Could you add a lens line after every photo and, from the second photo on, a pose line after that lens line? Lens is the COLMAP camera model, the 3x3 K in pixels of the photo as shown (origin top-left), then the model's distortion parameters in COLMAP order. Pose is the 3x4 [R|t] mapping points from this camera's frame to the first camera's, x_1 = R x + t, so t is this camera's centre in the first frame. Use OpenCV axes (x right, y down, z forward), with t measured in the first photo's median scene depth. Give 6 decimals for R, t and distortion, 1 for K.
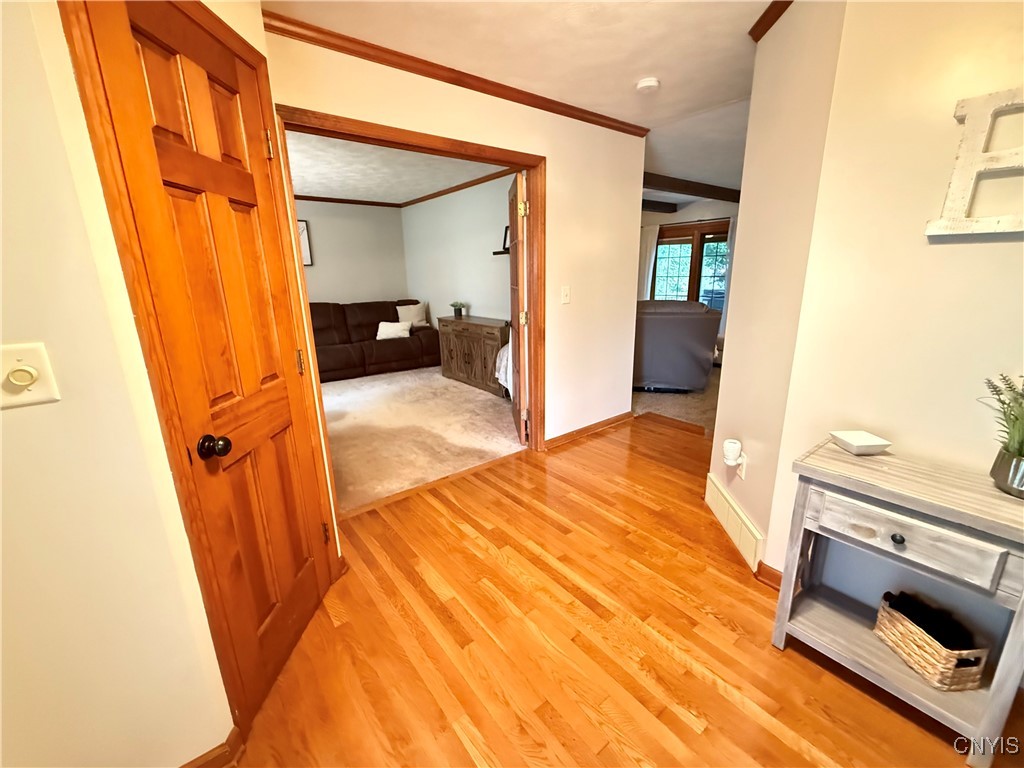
lens RADIAL K [[415.5, 0, 508.6], [0, 415.5, 380.9], [0, 0, 1]] dist [-0.000602, 0.000053]
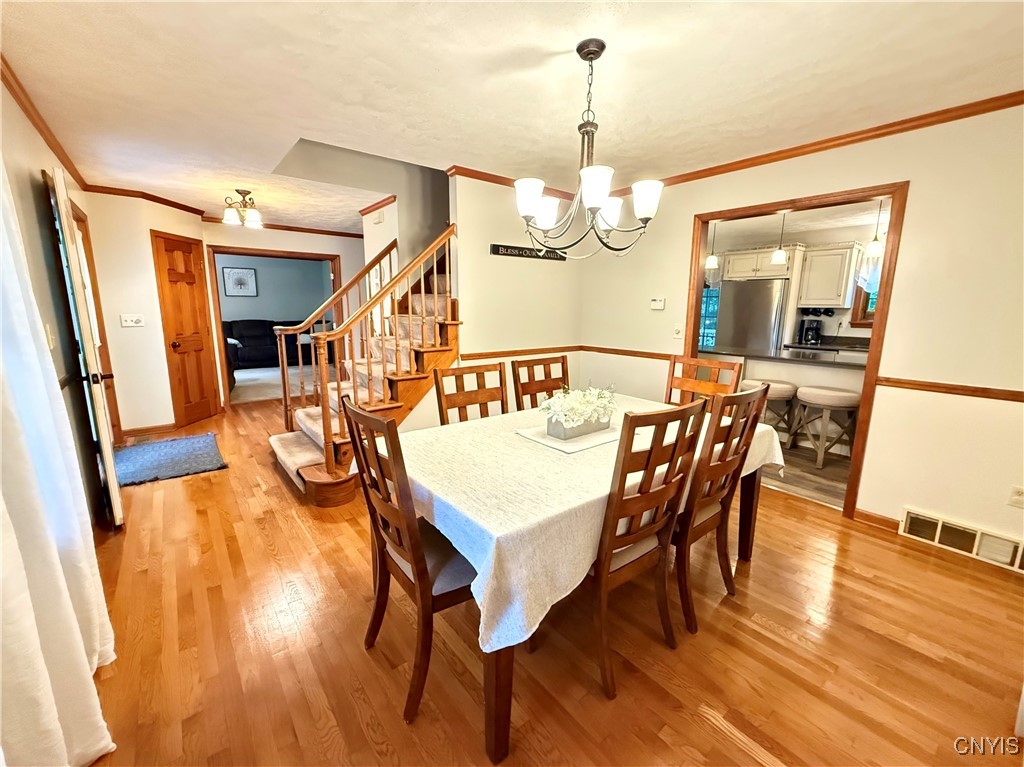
lens RADIAL K [[424.7, 0, 512.0], [0, 424.7, 383.5], [0, 0, 1]] dist [-0.000494, -0.000152]
pose [[0.999497, 0.029330, 0.012065, 1.979610], [-0.028316, 0.996628, -0.077014, 0.596453], [-0.014283, 0.076633, 0.996957, -2.461929]]
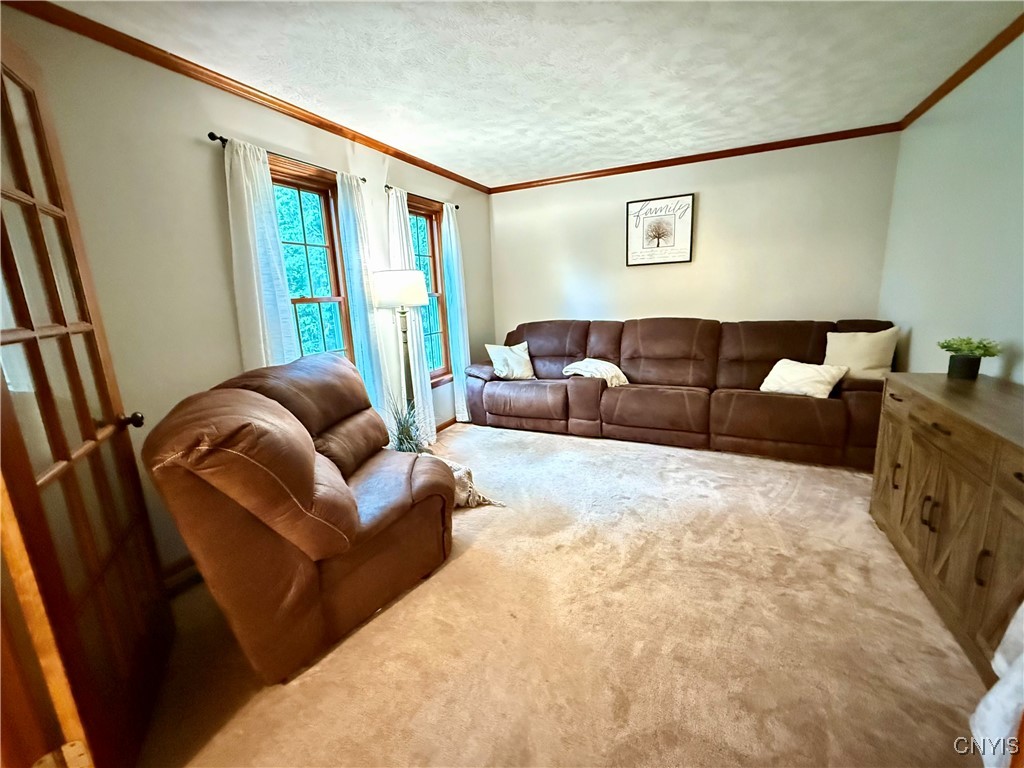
lens RADIAL K [[424.7, 0, 512.0], [0, 424.7, 384.0], [0, 0, 1]] dist [-0.000494, -0.000152]
pose [[0.453994, 0.187693, -0.871012, 0.023035], [-0.191984, 0.975205, 0.110078, -0.116422], [0.870076, 0.117246, 0.478771, 0.487442]]
